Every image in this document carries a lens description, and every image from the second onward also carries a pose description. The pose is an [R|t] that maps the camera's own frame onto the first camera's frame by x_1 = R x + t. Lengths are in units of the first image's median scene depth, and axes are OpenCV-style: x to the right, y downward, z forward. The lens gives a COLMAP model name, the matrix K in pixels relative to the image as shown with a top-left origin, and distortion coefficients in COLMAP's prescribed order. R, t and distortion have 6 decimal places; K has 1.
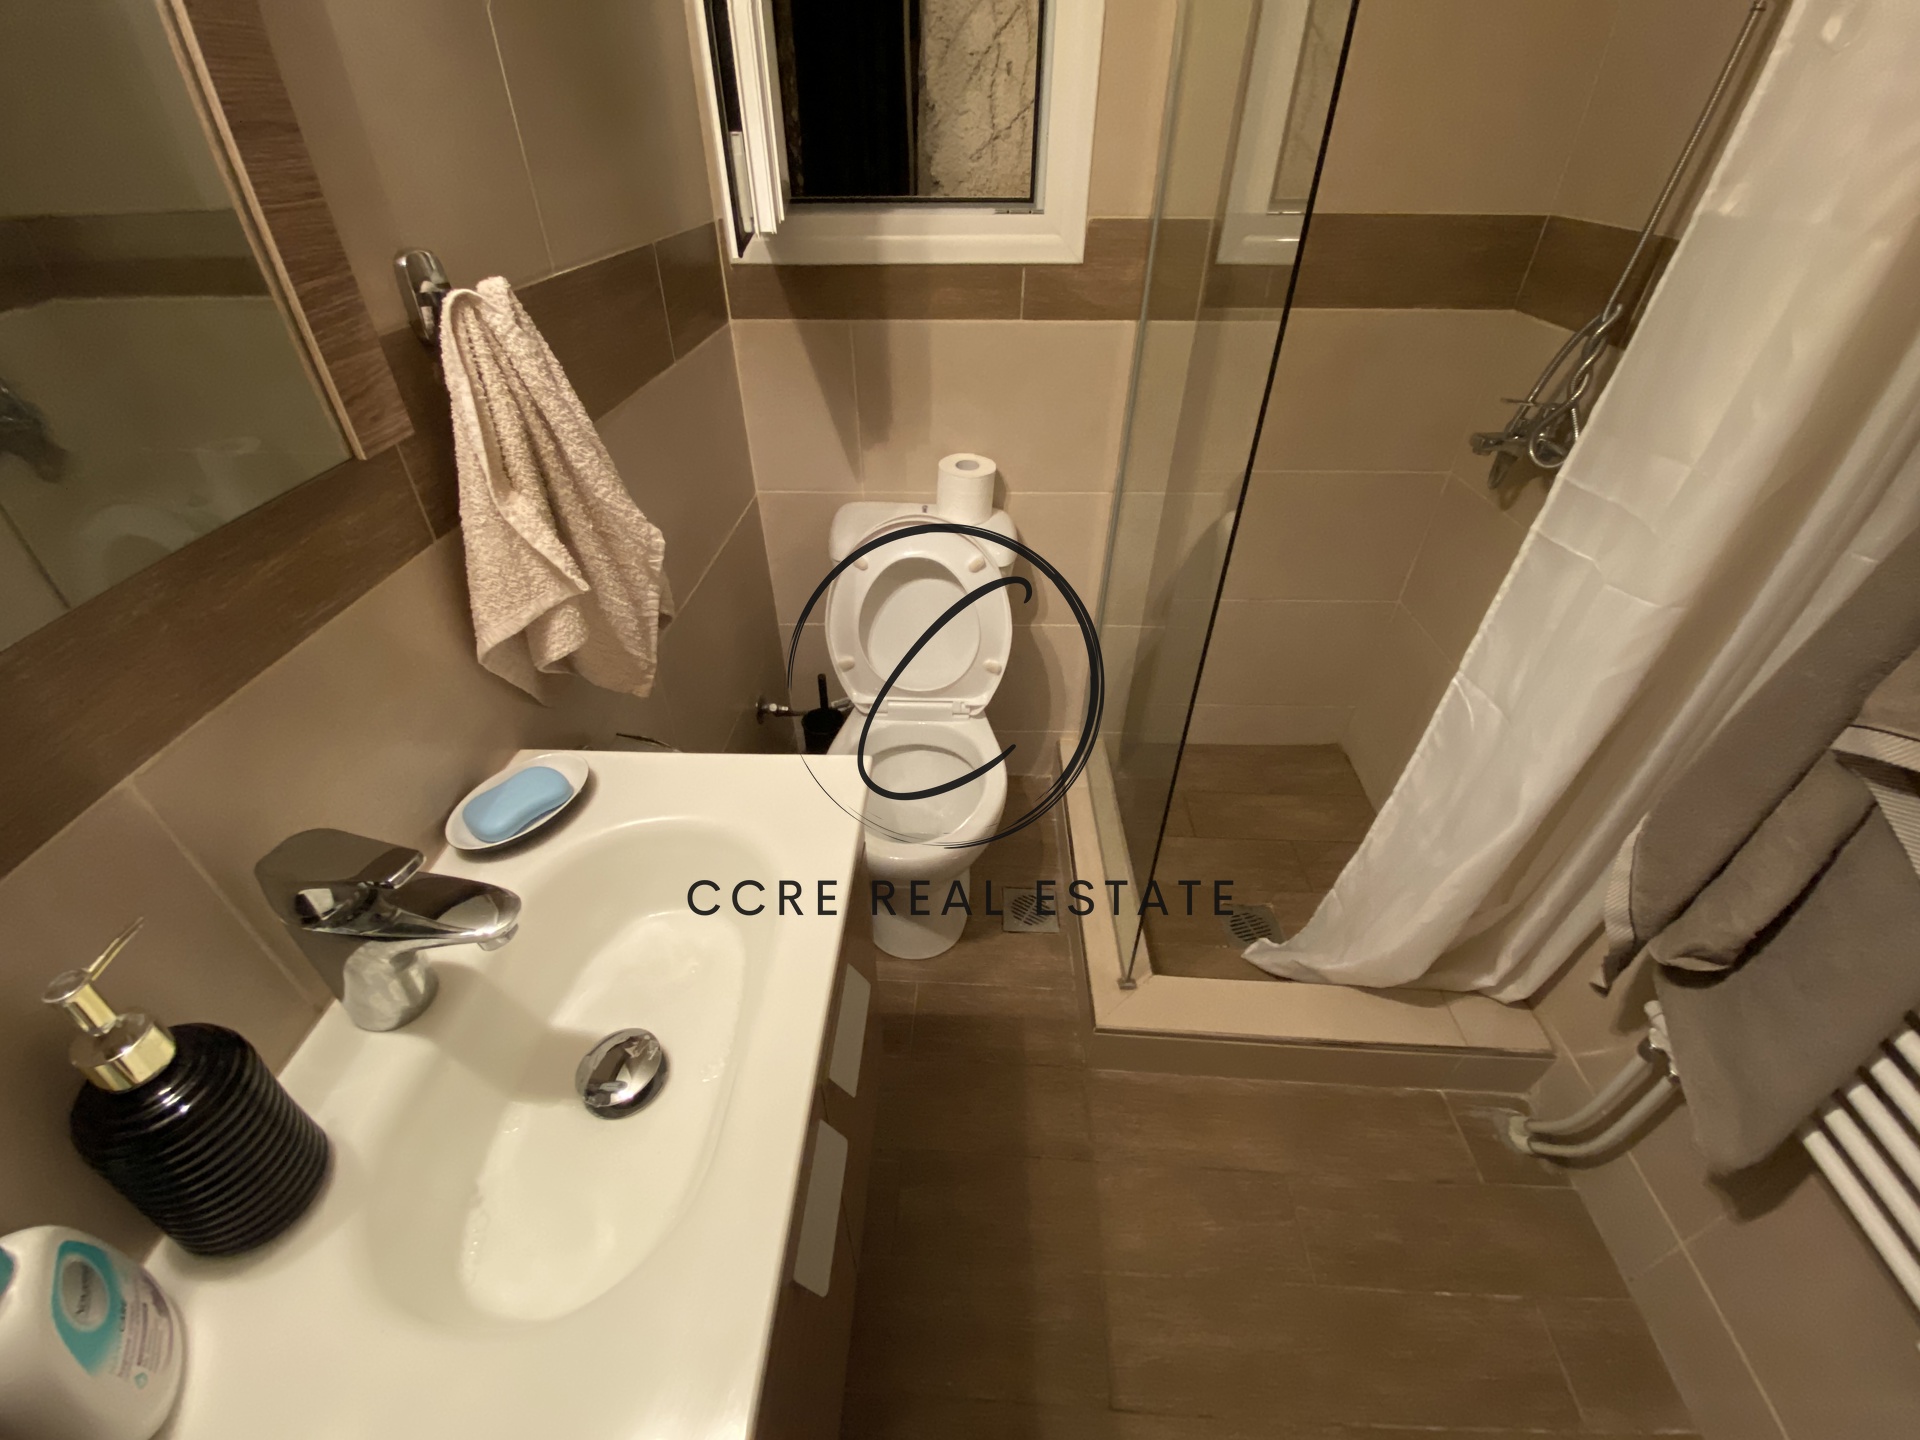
lens RADIAL K [[771.9, 0, 947.2], [0, 771.9, 717.8], [0, 0, 1]] dist [0.001436, -0.011976]
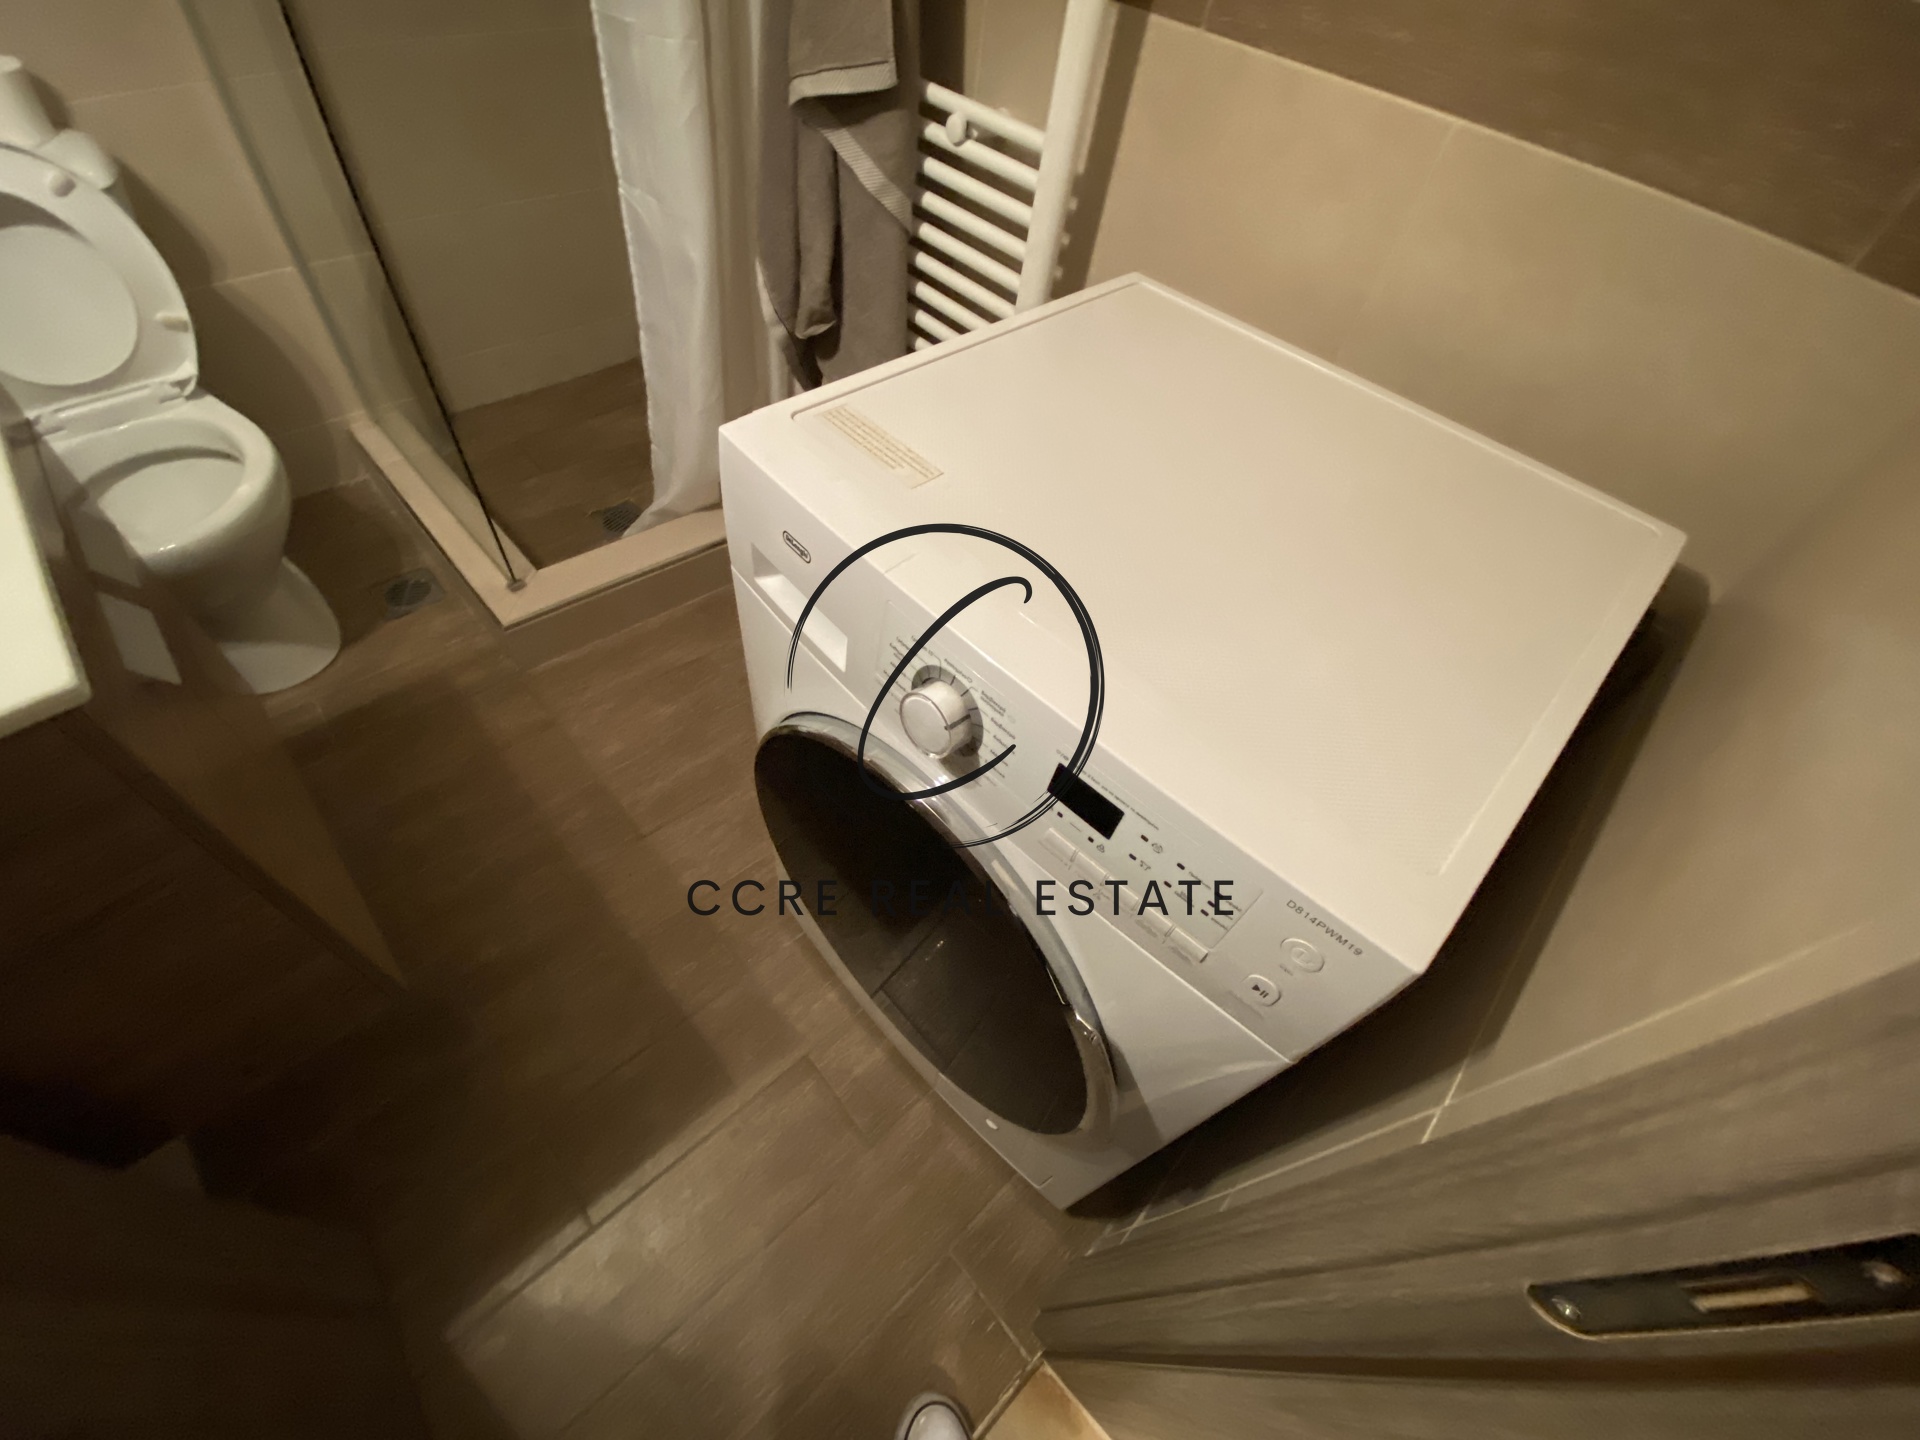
lens RADIAL K [[771.9, 0, 947.2], [0, 771.9, 717.8], [0, 0, 1]] dist [0.001436, -0.011976]
pose [[0.700197, -0.502650, 0.507018, 0.015731], [0.343028, 0.859673, 0.378542, 0.303337], [-0.626144, -0.091133, 0.774364, -0.226138]]
